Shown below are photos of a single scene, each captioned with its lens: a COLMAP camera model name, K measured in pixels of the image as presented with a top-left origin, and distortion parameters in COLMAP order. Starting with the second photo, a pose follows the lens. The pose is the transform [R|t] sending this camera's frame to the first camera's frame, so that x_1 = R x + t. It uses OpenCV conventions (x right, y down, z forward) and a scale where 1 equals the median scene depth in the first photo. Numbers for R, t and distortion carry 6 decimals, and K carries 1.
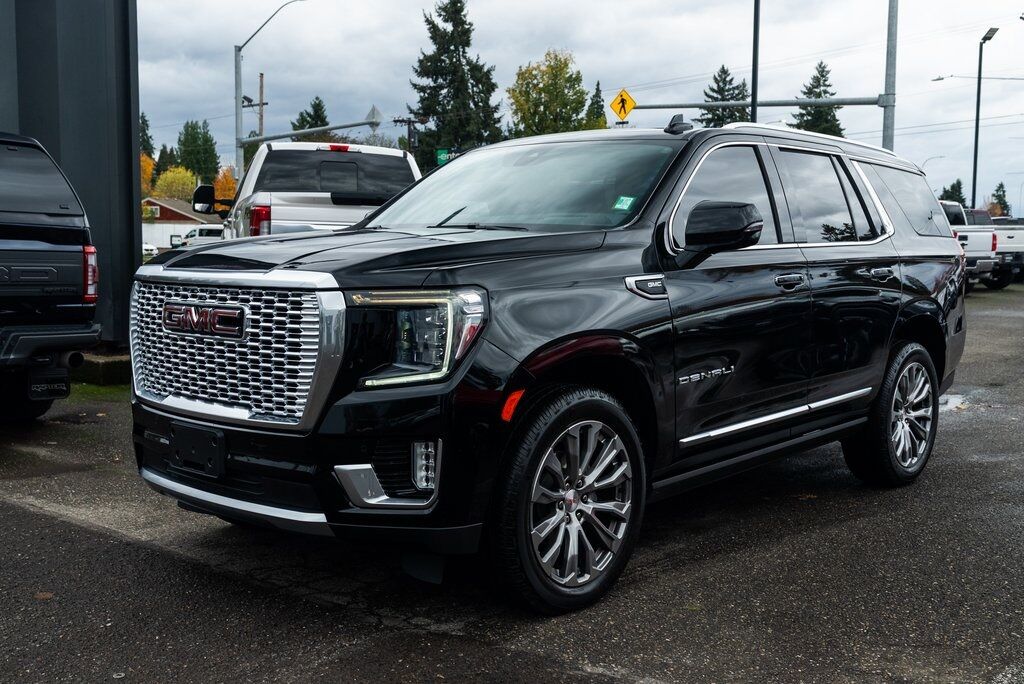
lens RADIAL K [[1090.8, 0, 515.9], [0, 1090.8, 341.6], [0, 0, 1]] dist [0.003388, 0.000000]
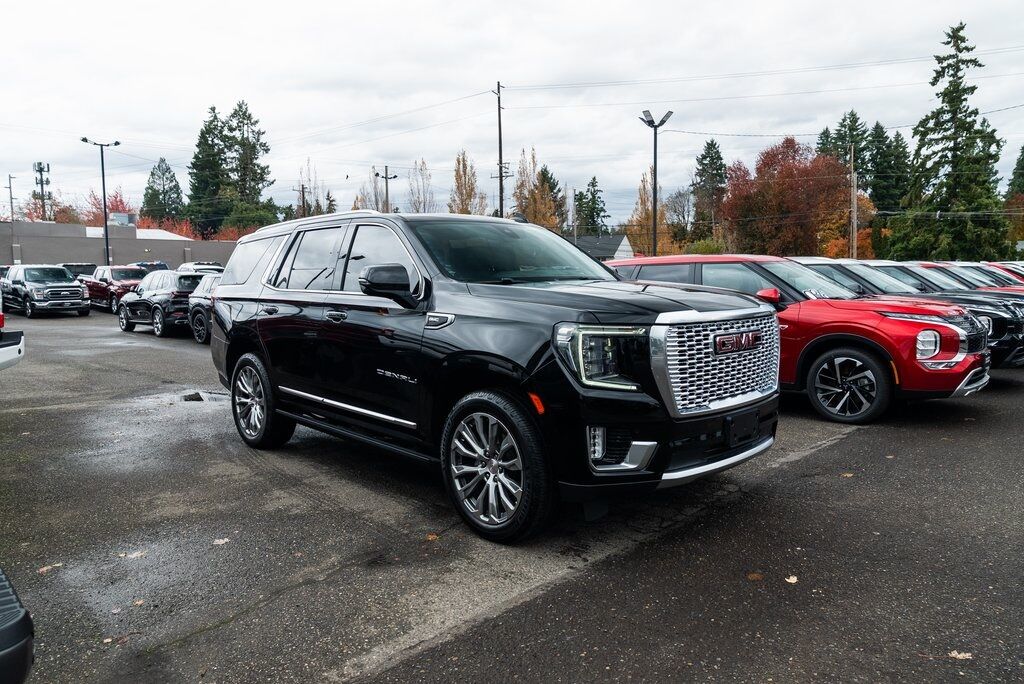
lens RADIAL K [[696.4, 0, 515.6], [0, 696.4, 334.1], [0, 0, 1]] dist [-0.040048, 0.024886]
pose [[0.099475, -0.088346, 0.991110, -1.250098], [0.105780, 0.991345, 0.077750, -0.136888], [-0.989402, 0.097105, 0.107959, 1.183850]]
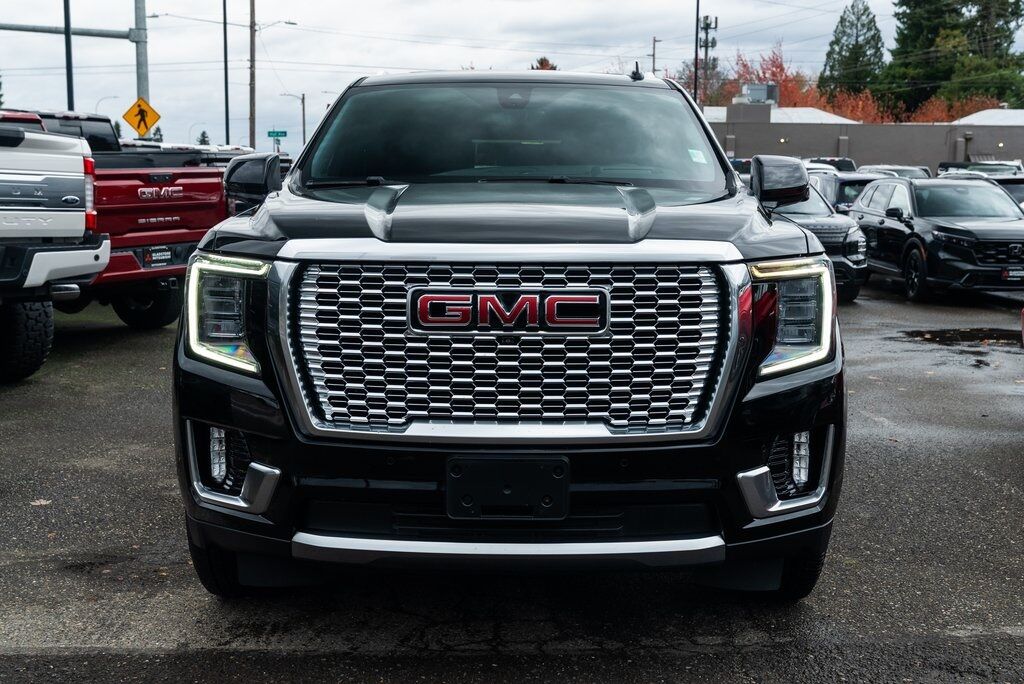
lens RADIAL K [[1148.2, 0, 517.9], [0, 1148.2, 344.2], [0, 0, 1]] dist [0.014651, 0.000000]
pose [[0.762645, -0.089788, 0.640554, -0.762566], [0.061027, 0.995889, 0.066938, -0.048412], [-0.643931, -0.011959, 0.764990, 0.398745]]
